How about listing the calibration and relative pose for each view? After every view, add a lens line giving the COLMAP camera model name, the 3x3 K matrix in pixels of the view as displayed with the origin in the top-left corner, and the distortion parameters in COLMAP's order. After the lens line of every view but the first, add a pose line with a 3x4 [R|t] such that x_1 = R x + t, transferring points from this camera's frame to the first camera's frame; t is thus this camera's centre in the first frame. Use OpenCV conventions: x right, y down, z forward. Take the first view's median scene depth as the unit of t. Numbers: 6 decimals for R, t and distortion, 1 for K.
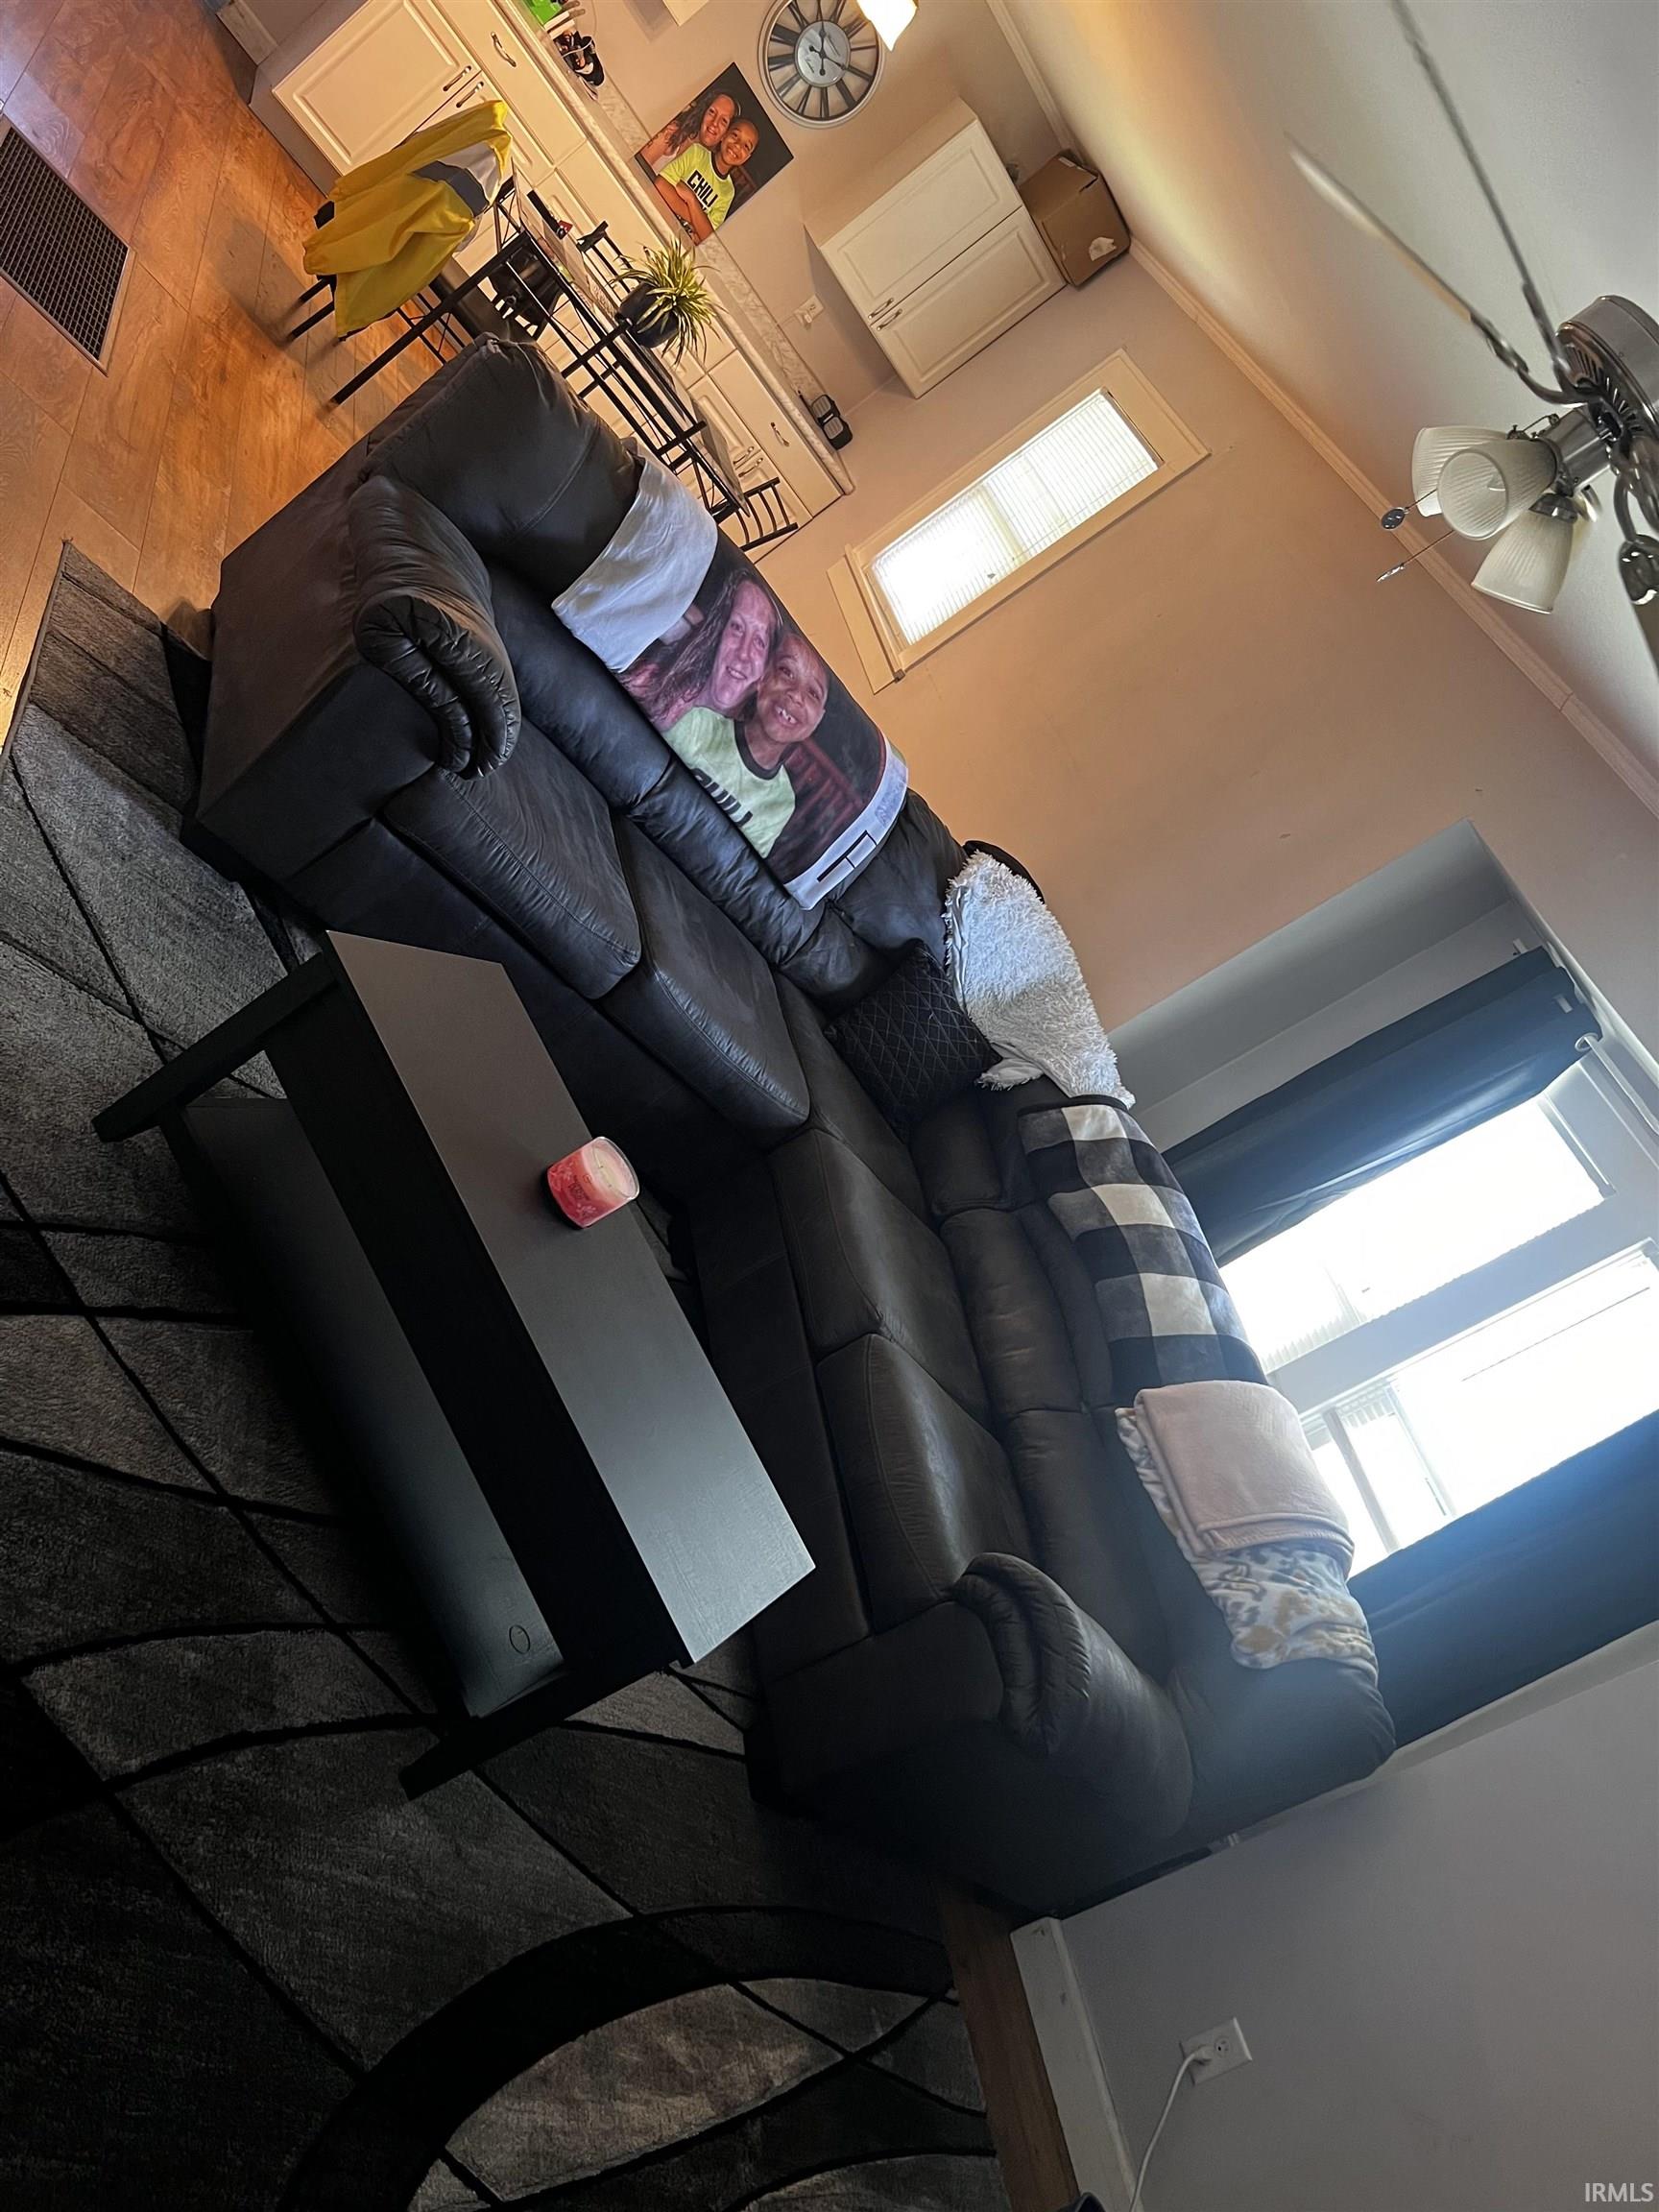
lens RADIAL K [[1590.0, 0, 821.9], [0, 1590.0, 1106.9], [0, 0, 1]] dist [0.075925, -0.095630]
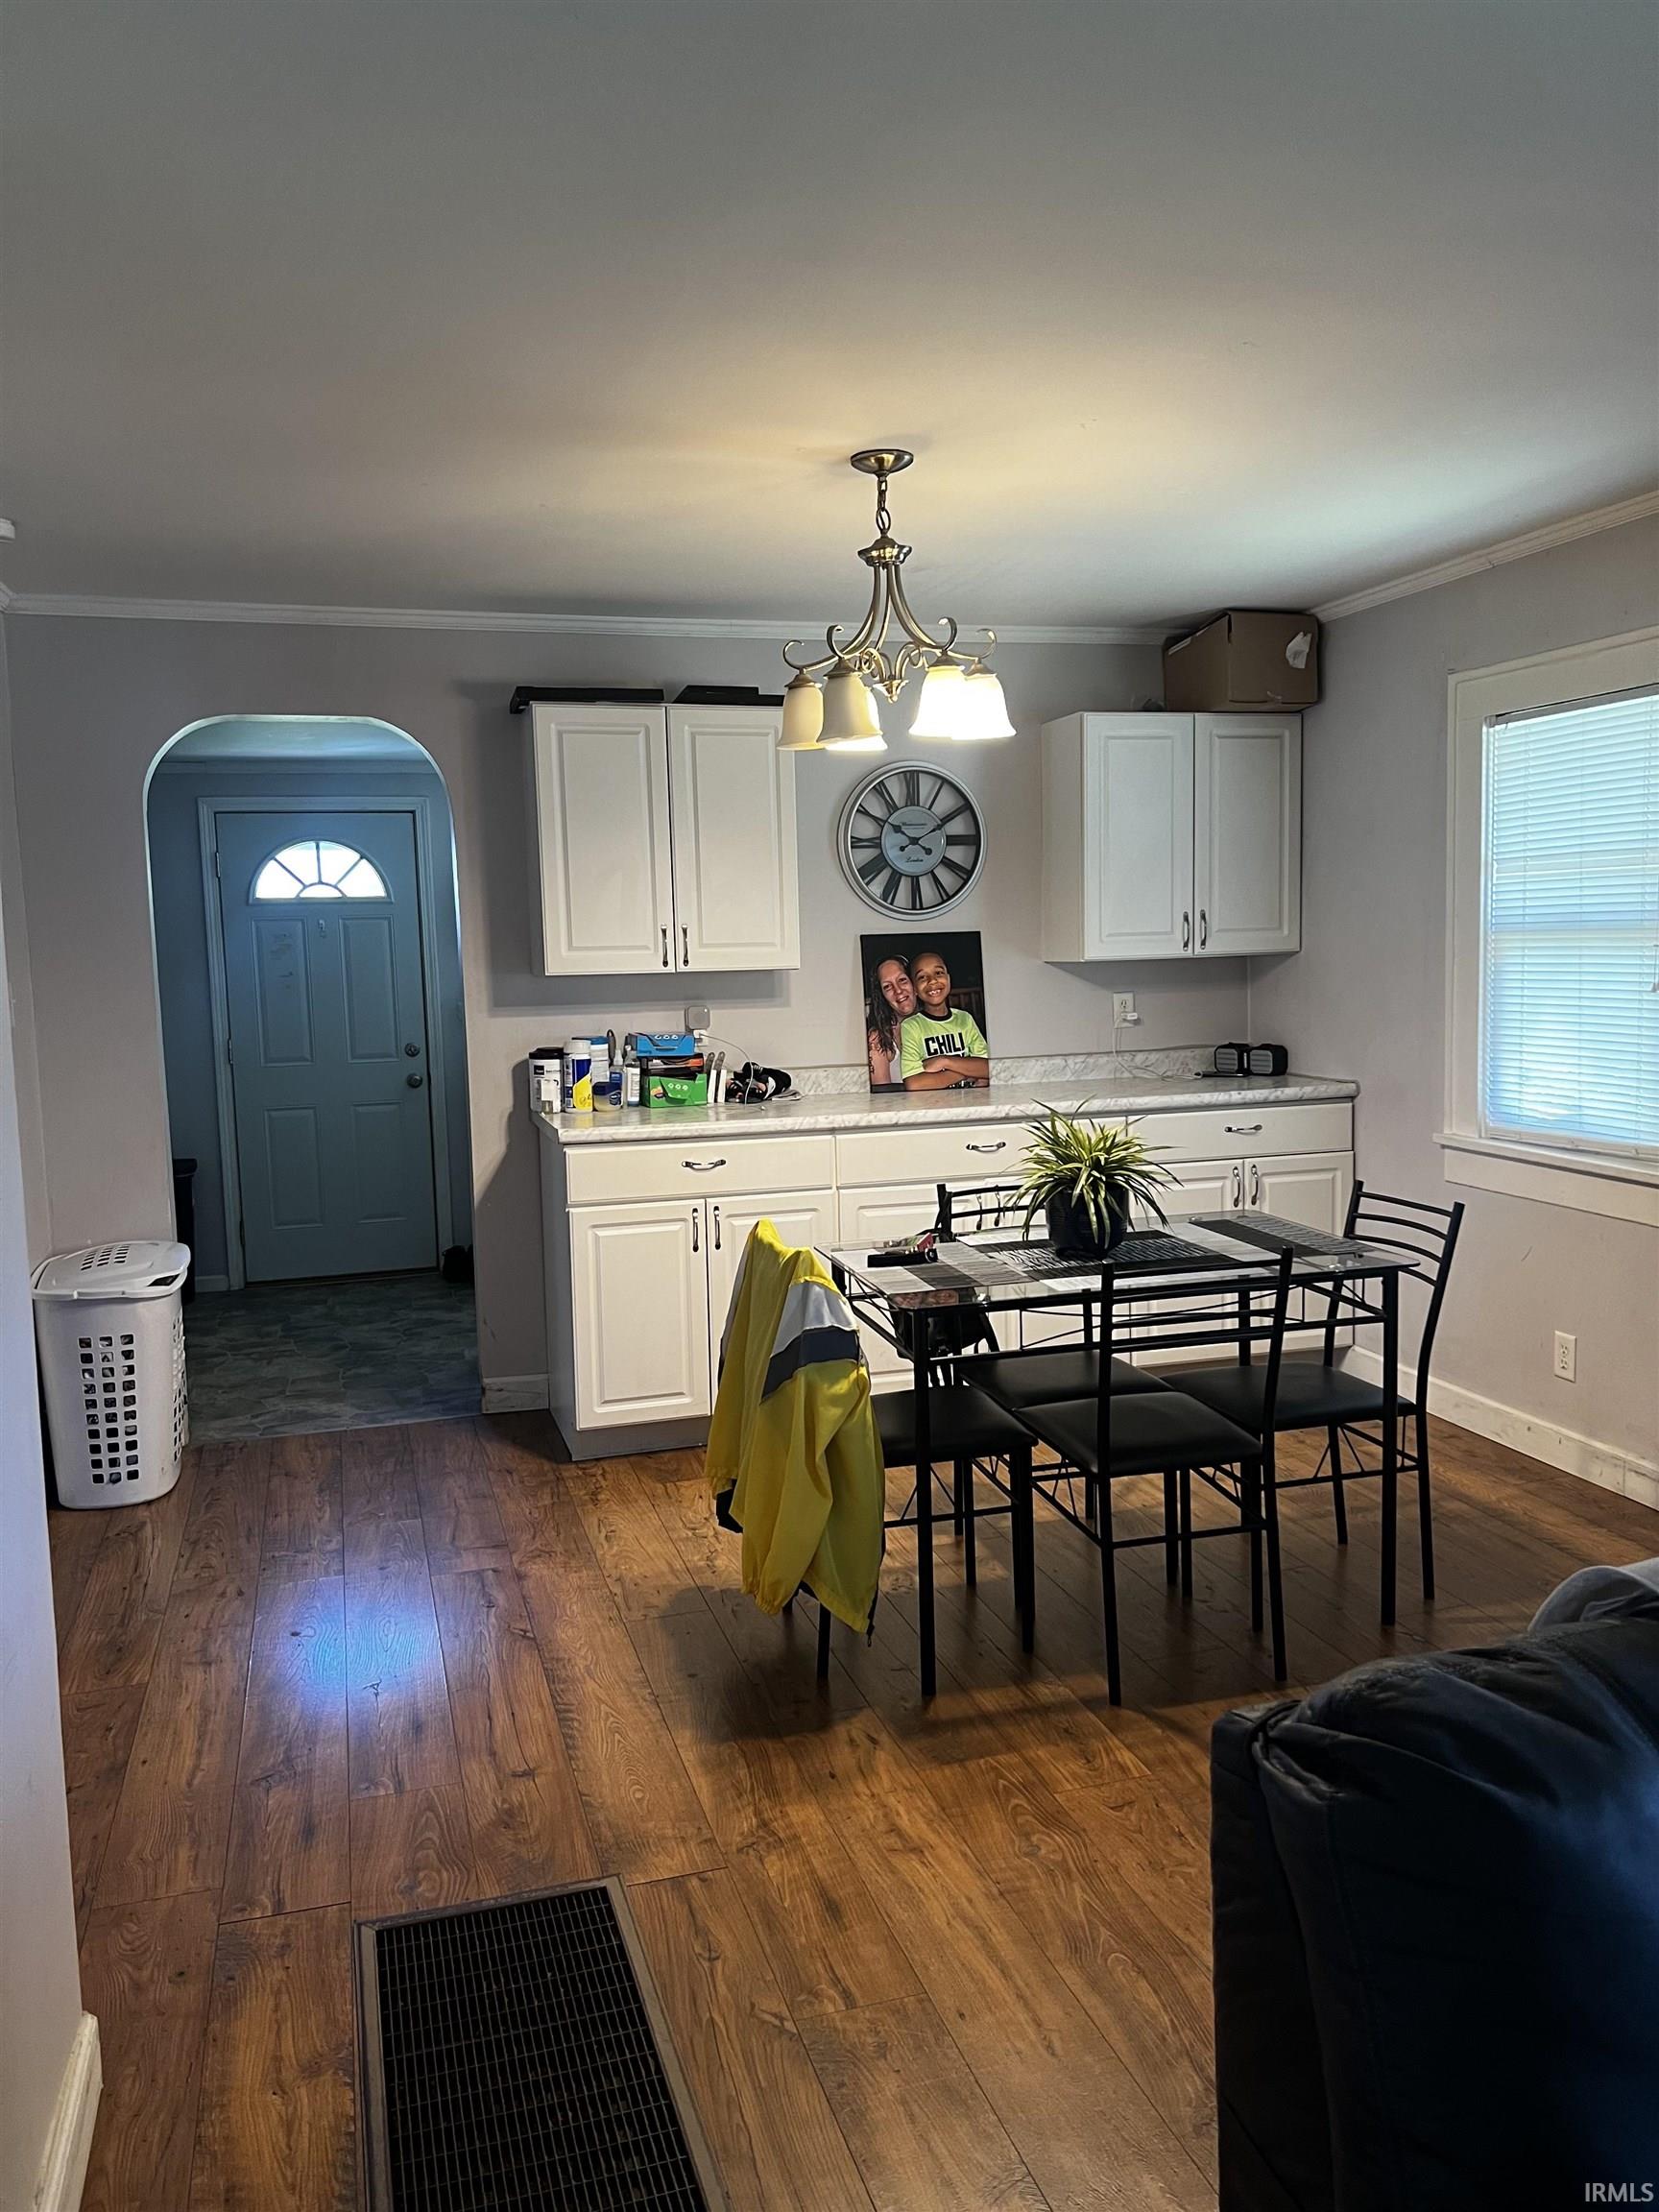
lens RADIAL K [[1590.0, 0, 821.9], [0, 1590.0, 1106.9], [0, 0, 1]] dist [0.075925, -0.095630]
pose [[0.559870, -0.820928, -0.112353, -0.045624], [0.696113, 0.539564, -0.473601, -0.222026], [0.449413, 0.186945, 0.873544, 0.287409]]
